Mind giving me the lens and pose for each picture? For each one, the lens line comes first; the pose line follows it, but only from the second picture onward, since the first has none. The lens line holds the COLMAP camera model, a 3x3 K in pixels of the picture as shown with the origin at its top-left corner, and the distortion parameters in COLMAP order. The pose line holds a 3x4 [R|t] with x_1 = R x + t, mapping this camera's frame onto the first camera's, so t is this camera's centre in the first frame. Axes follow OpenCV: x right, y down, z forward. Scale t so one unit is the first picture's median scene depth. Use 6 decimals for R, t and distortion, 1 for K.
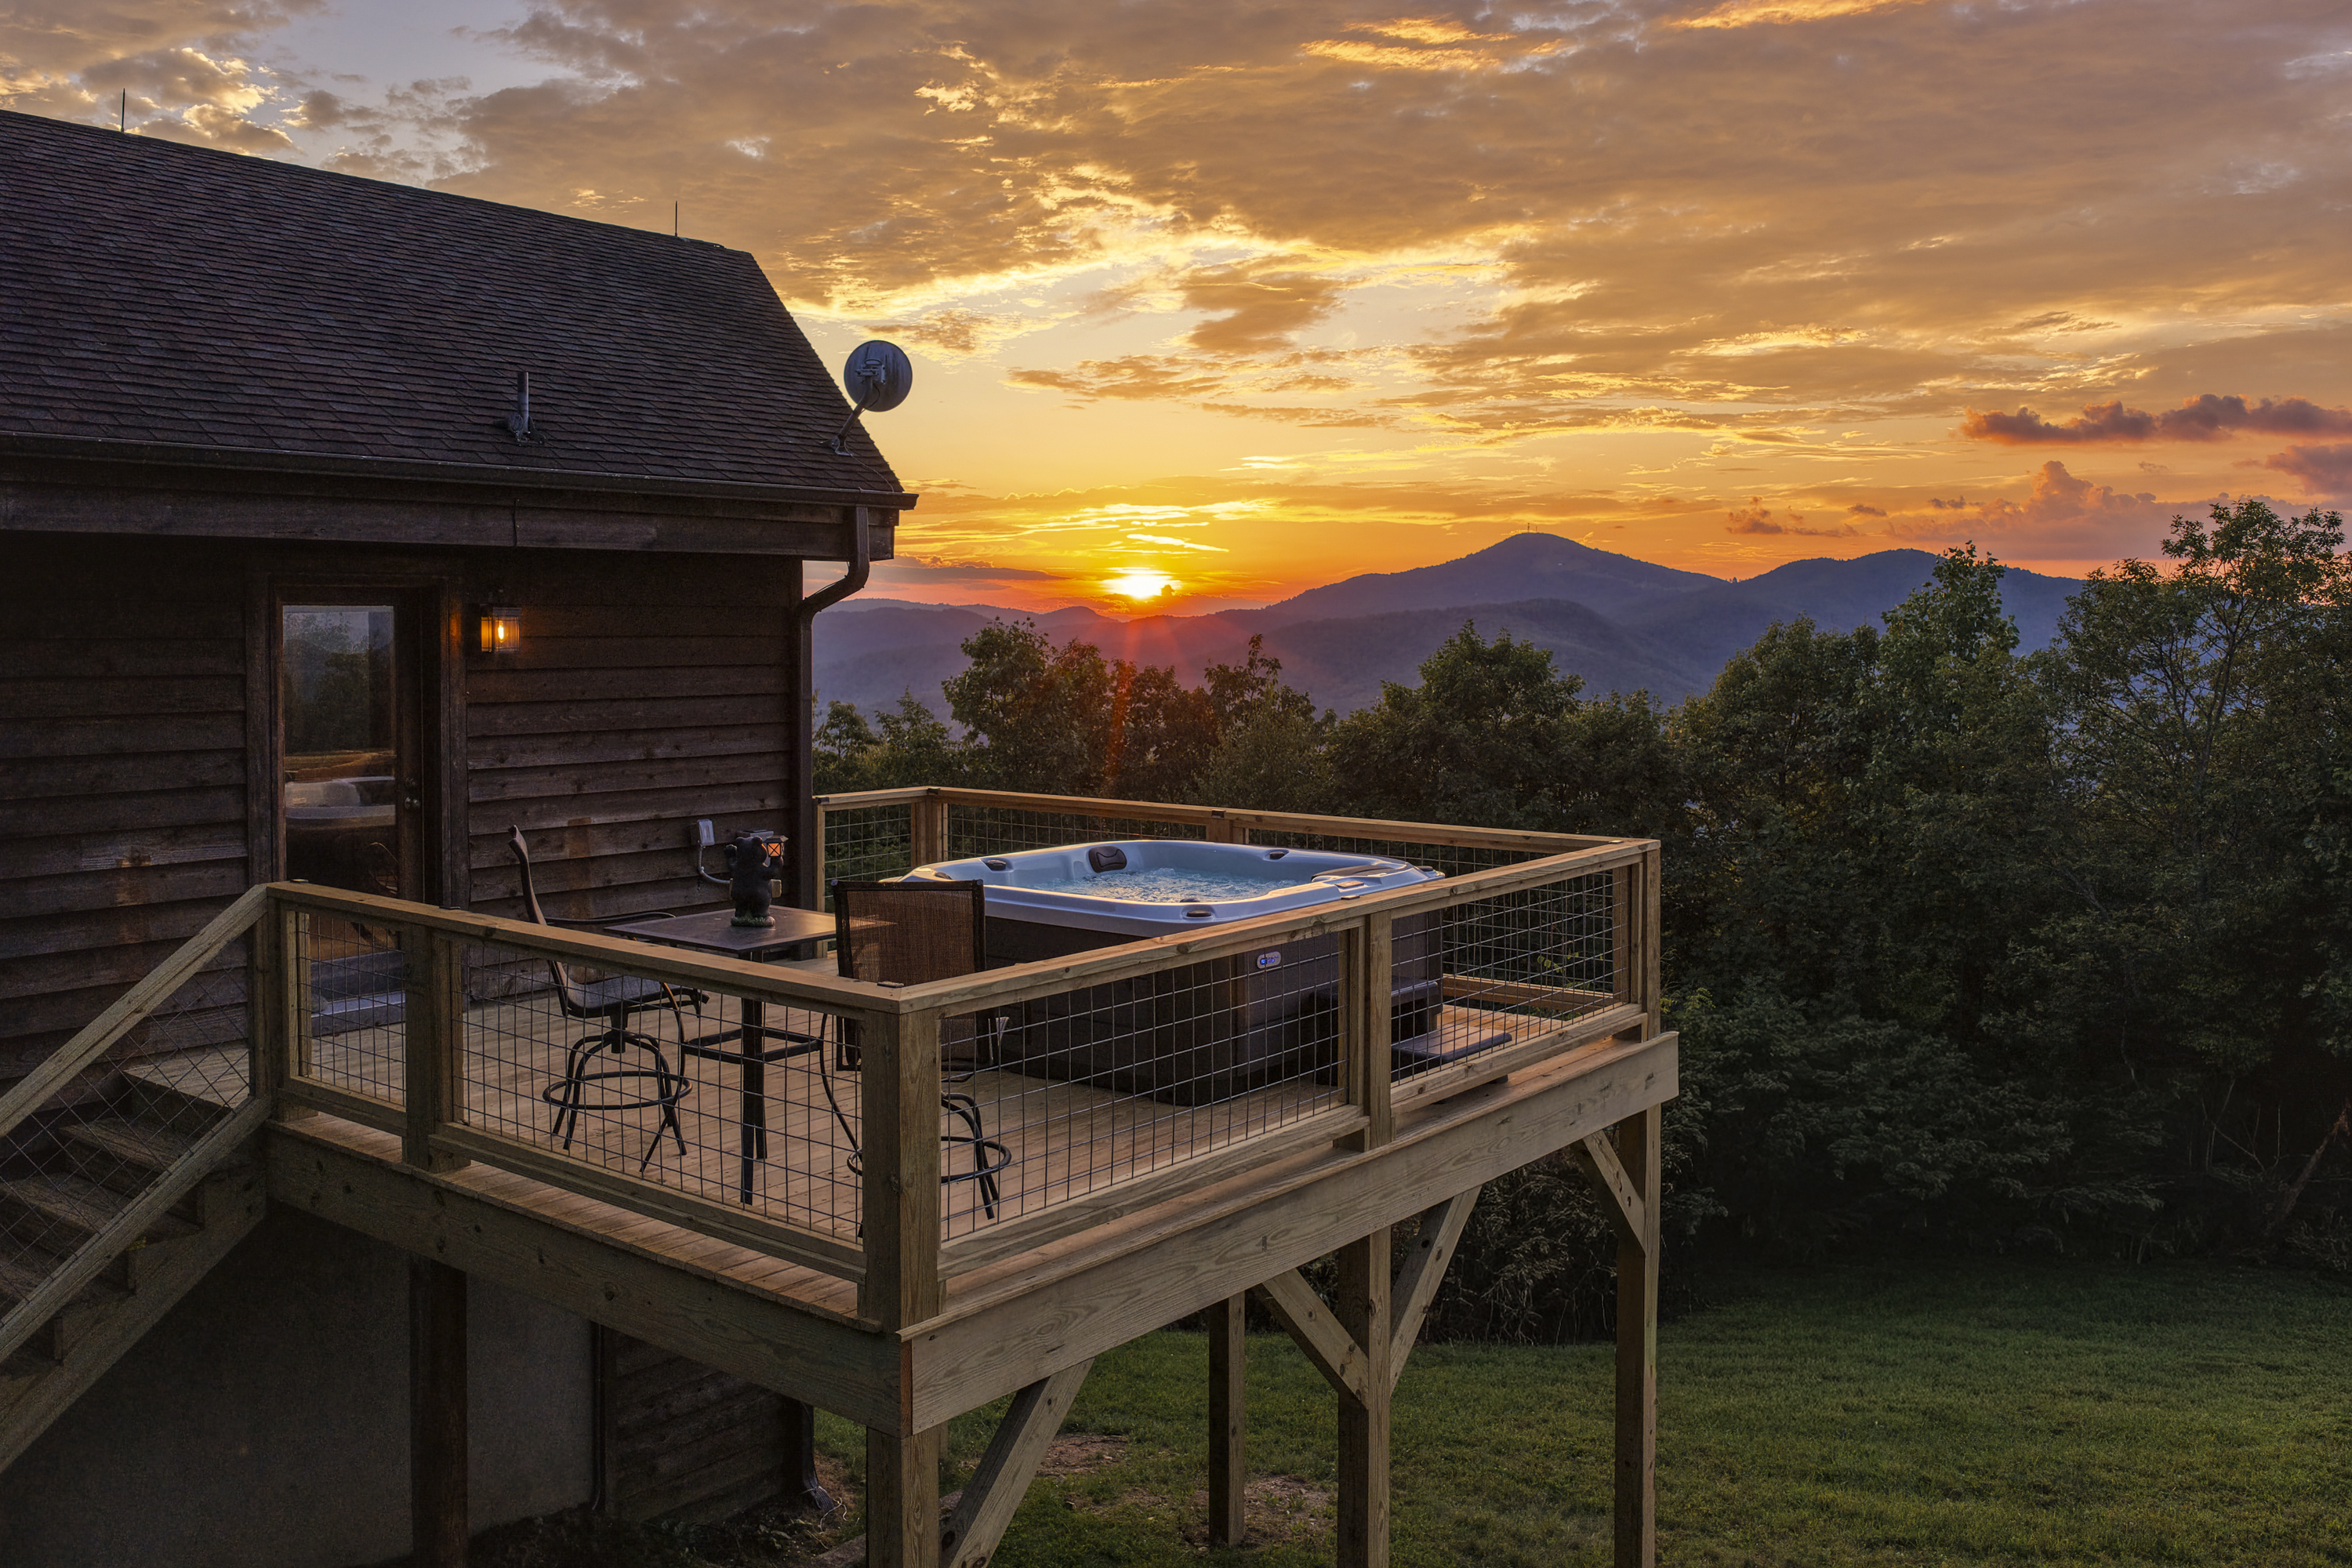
lens RADIAL K [[1934.8, 0, 1176.0], [0, 1934.8, 784.0], [0, 0, 1]] dist [0.012898, 0.000205]
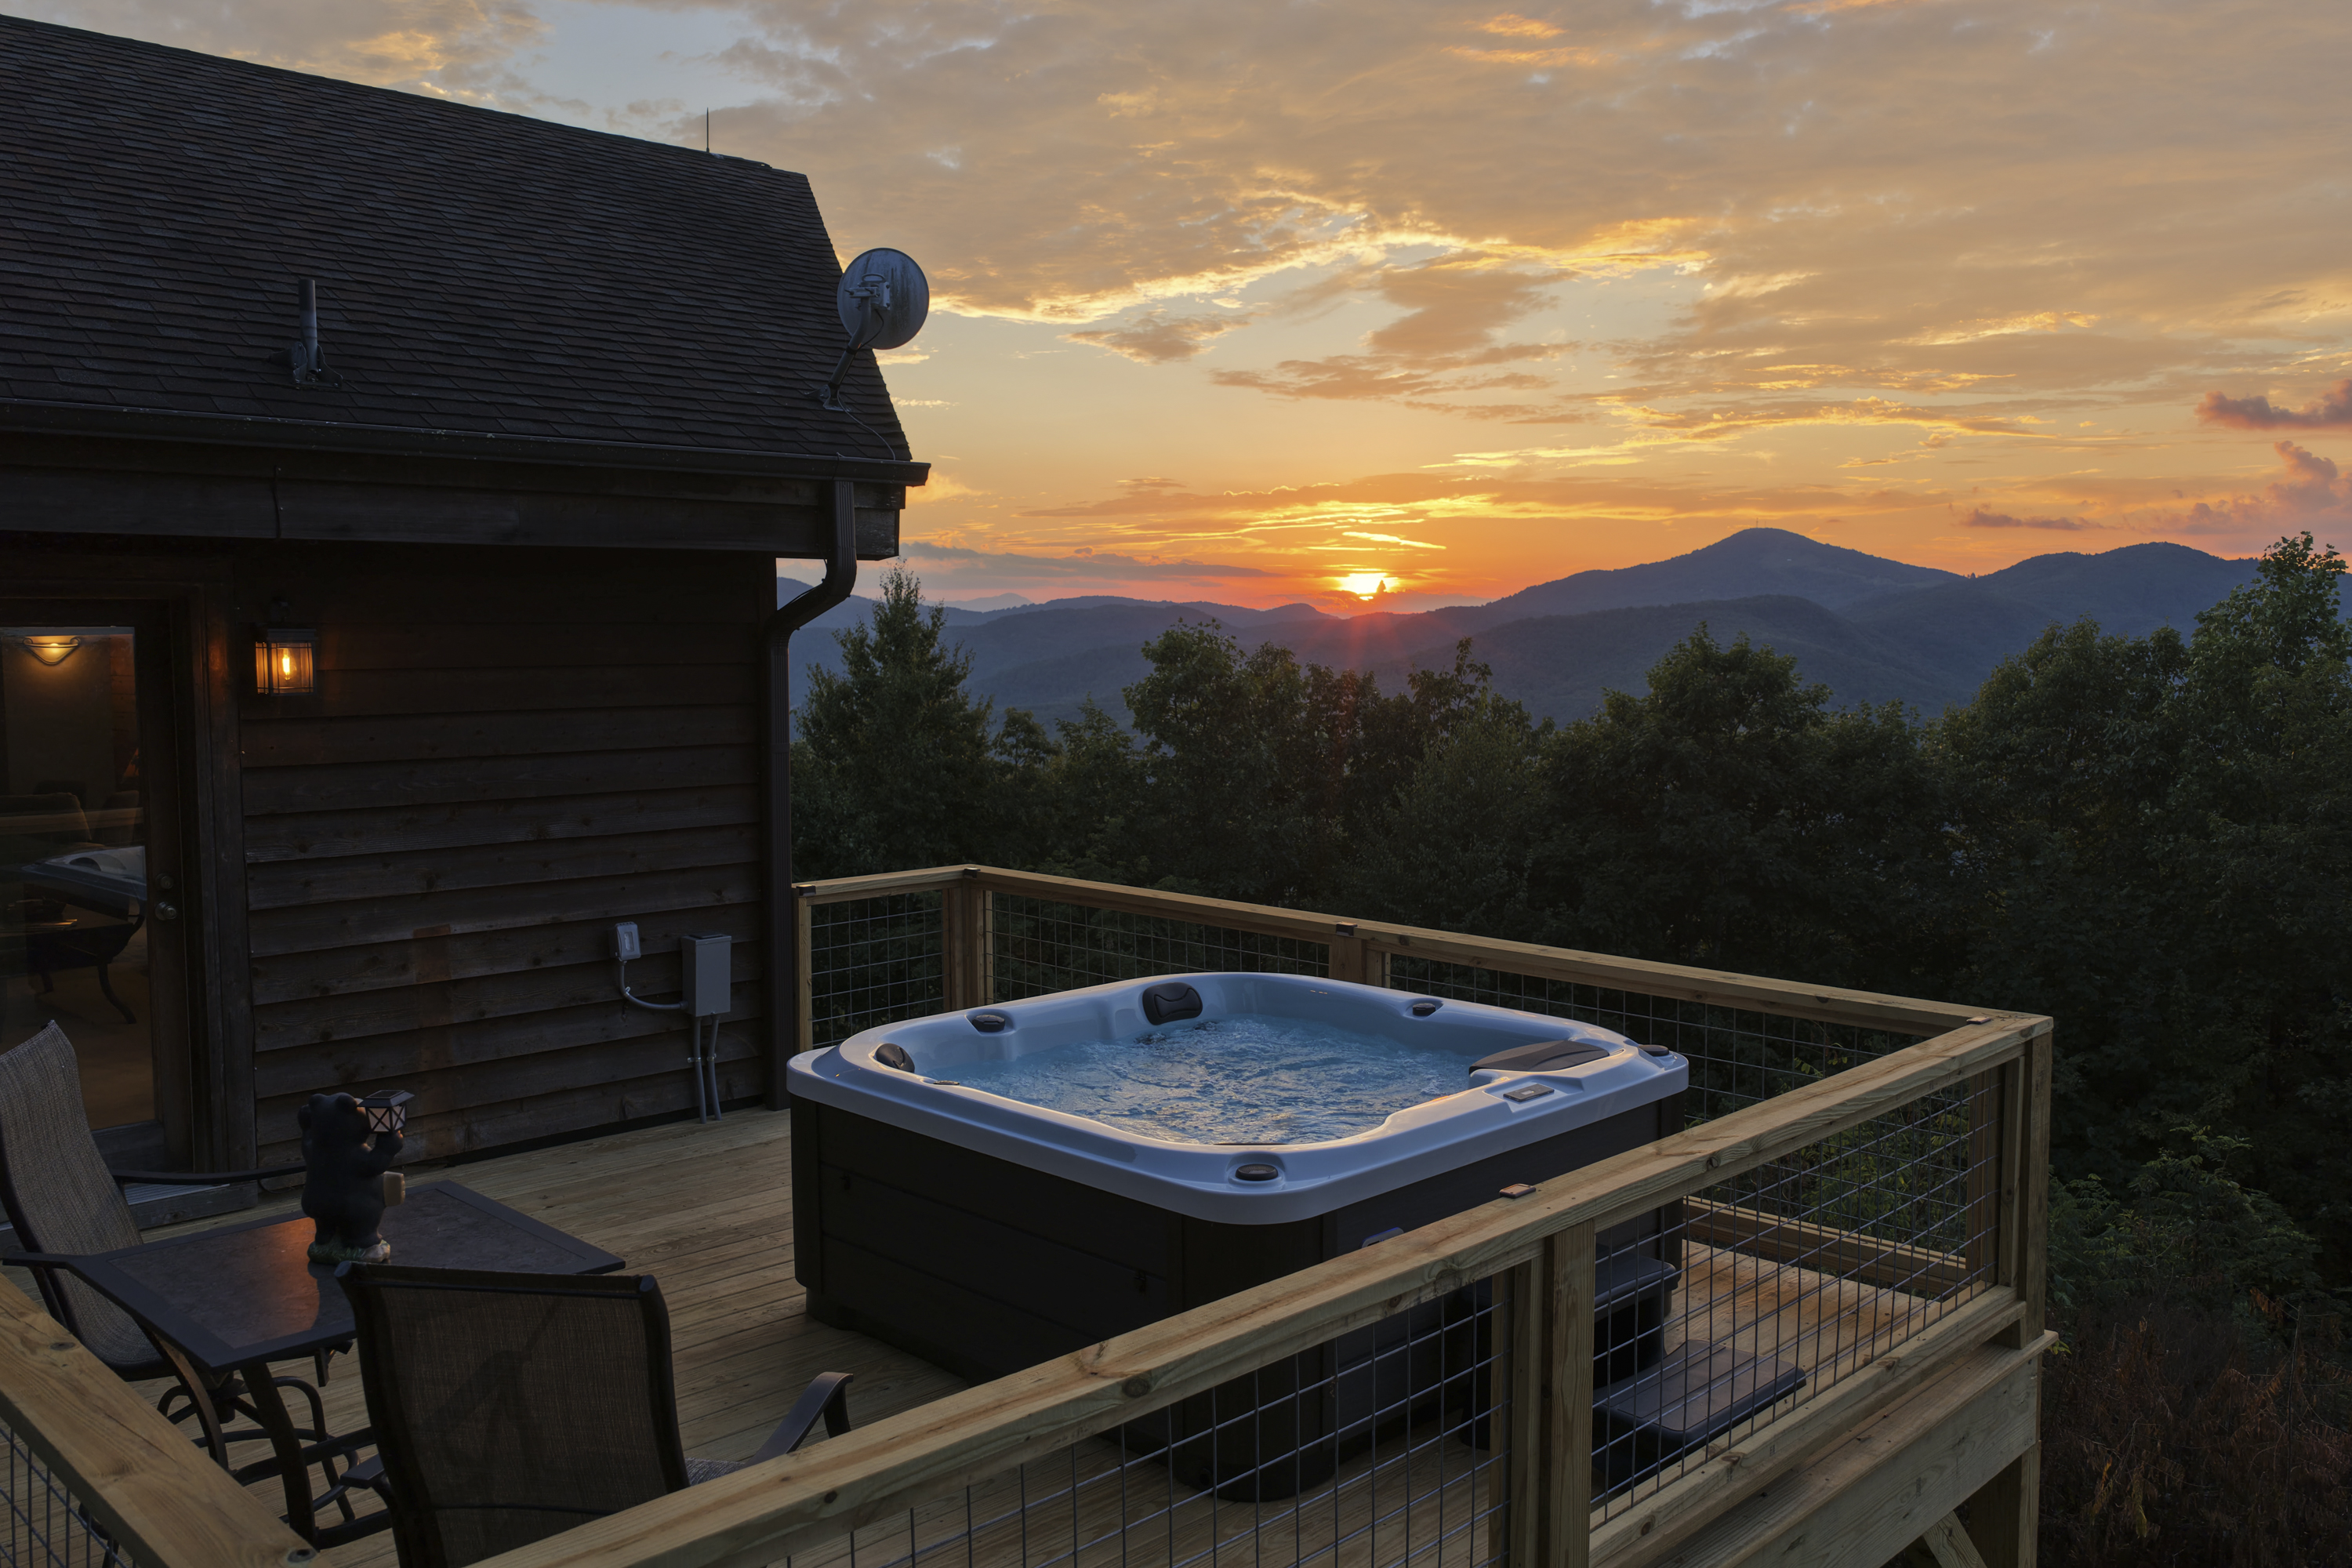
lens RADIAL K [[1897.1, 0, 1187.5], [0, 1897.1, 840.8], [0, 0, 1]] dist [-0.014165, 0.055664]
pose [[0.993989, 0.012922, -0.108712, 0.011871], [-0.009310, 0.999390, 0.033666, -0.011627], [0.109081, -0.032452, 0.993503, 0.102155]]
